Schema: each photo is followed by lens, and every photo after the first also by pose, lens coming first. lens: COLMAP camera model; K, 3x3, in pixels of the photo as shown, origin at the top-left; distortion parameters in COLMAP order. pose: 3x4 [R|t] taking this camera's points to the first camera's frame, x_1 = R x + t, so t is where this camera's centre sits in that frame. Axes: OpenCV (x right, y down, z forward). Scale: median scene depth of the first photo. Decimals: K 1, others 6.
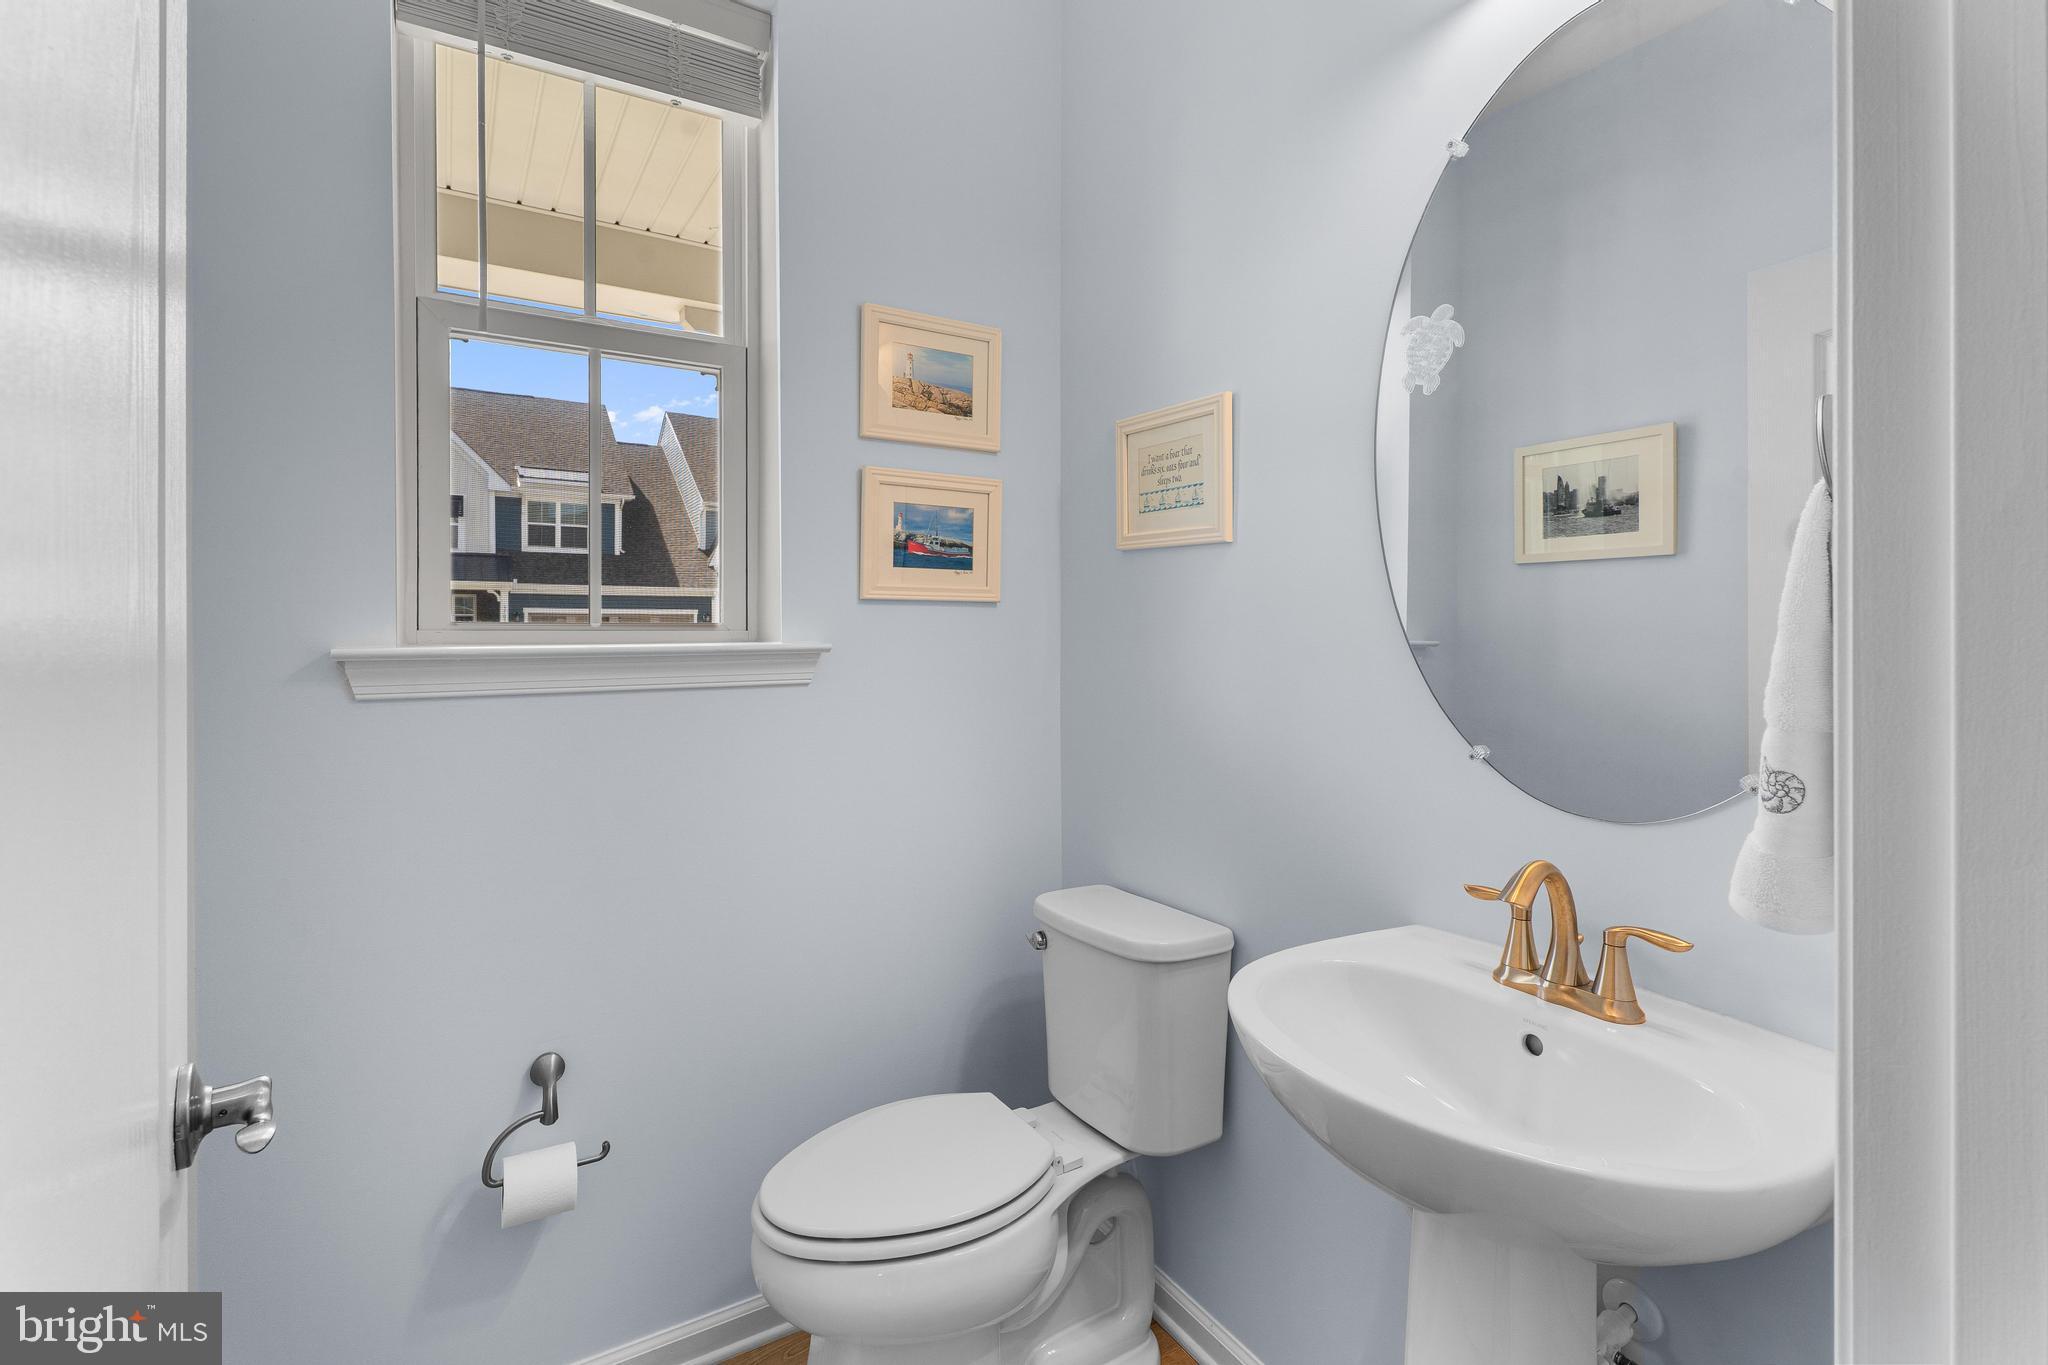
lens RADIAL K [[941.0, 0, 1026.5], [0, 941.0, 636.2], [0, 0, 1]] dist [0.001284, 0.000135]
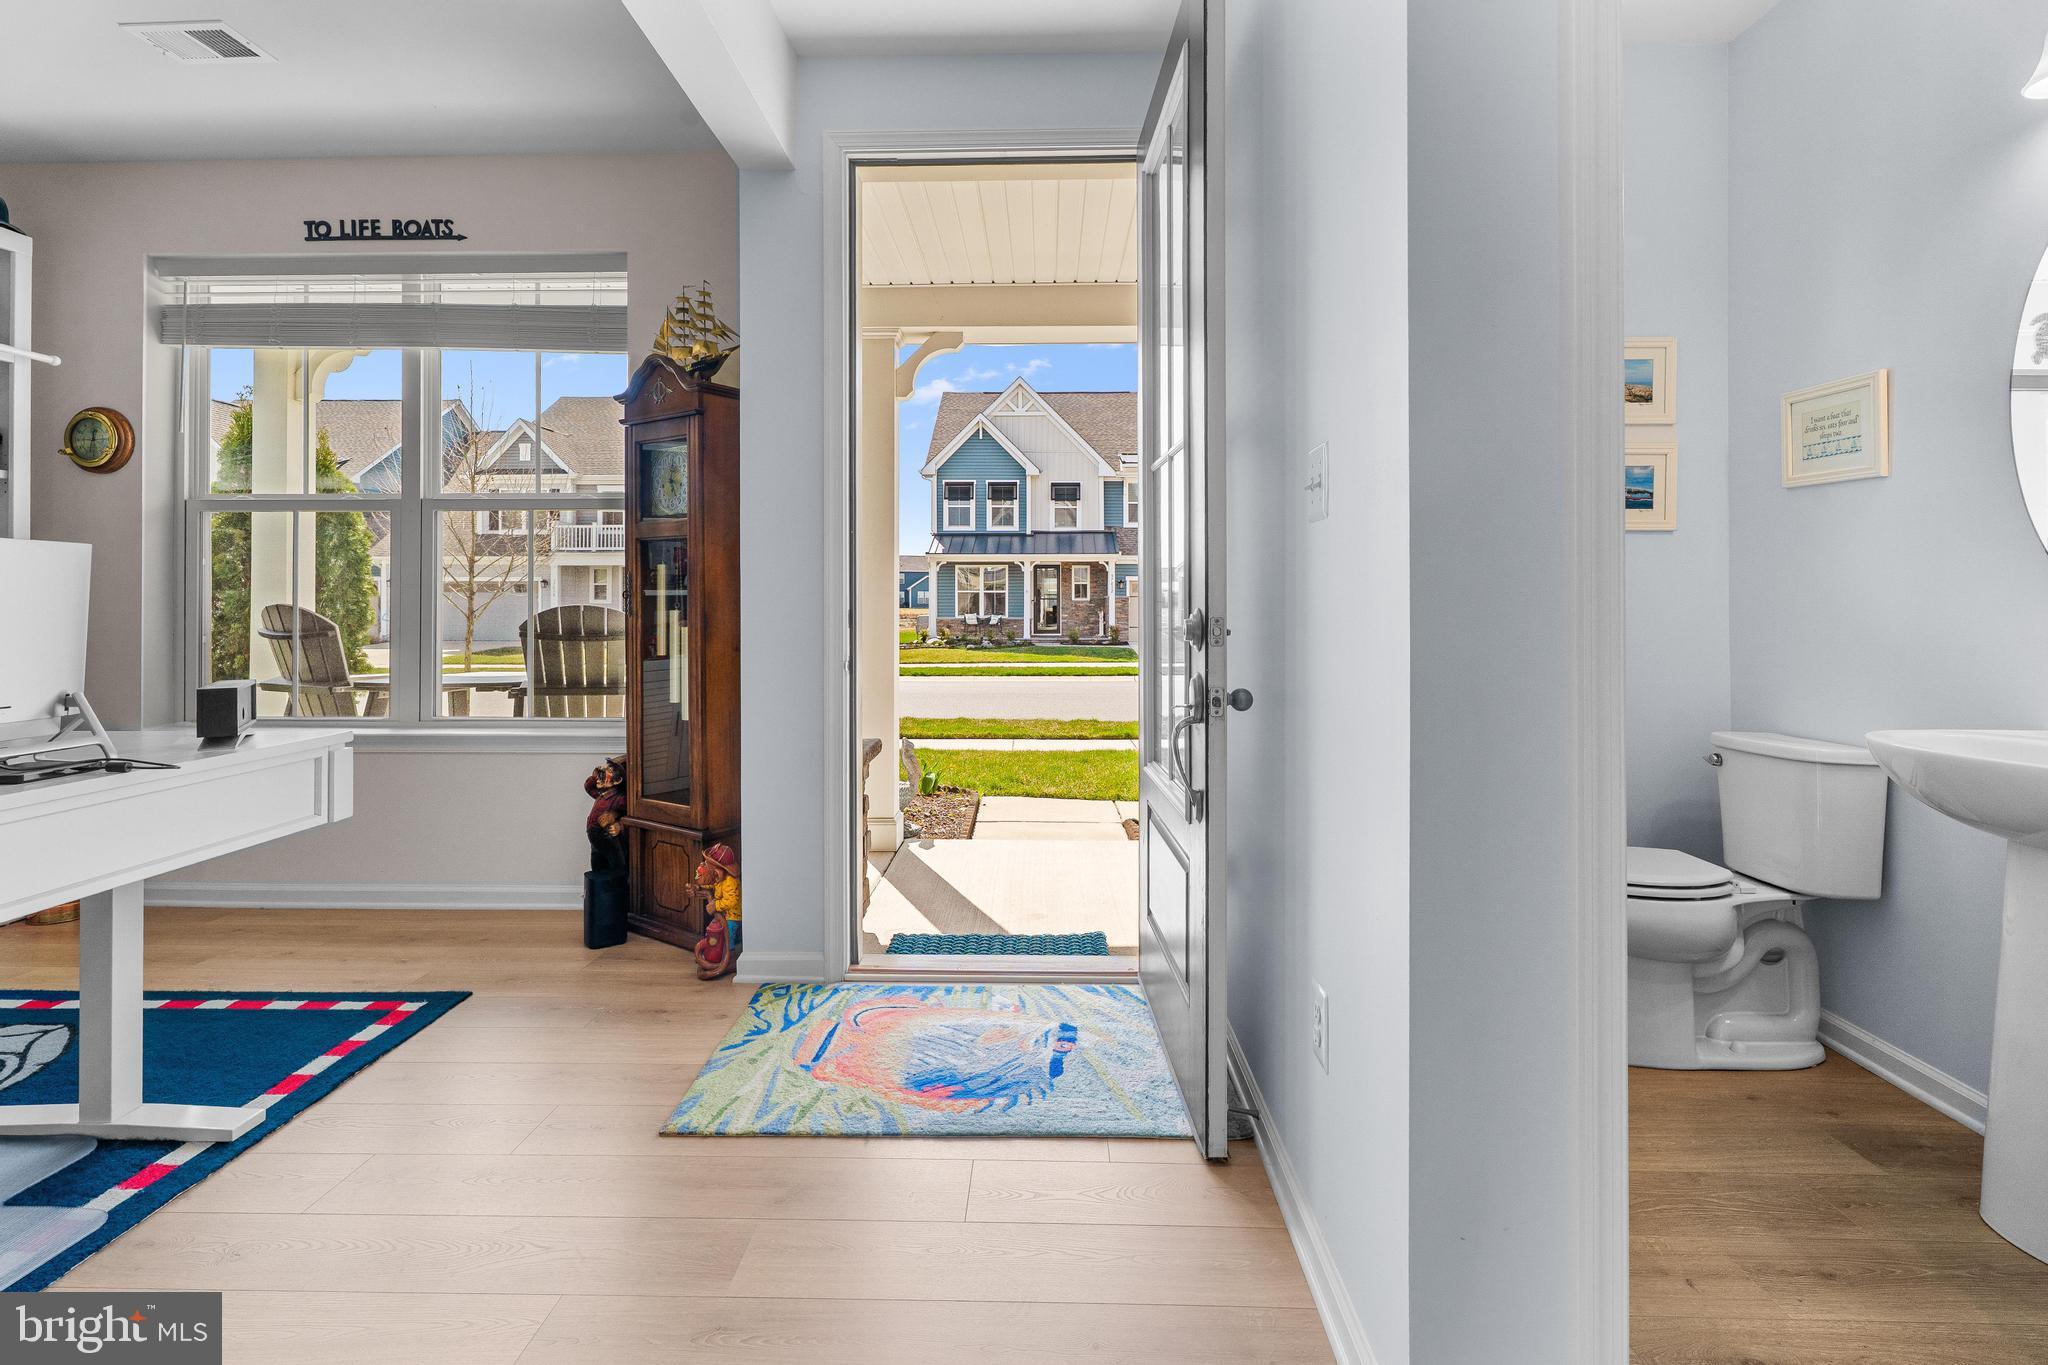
lens RADIAL K [[934.5, 0, 1024.8], [0, 934.5, 597.0], [0, 0, 1]] dist [0.001412, -0.001679]
pose [[0.831702, -0.003612, -0.555210, -0.071247], [0.000415, 0.999983, -0.005885, 0.080068], [0.555222, 0.004664, 0.831689, -0.796547]]
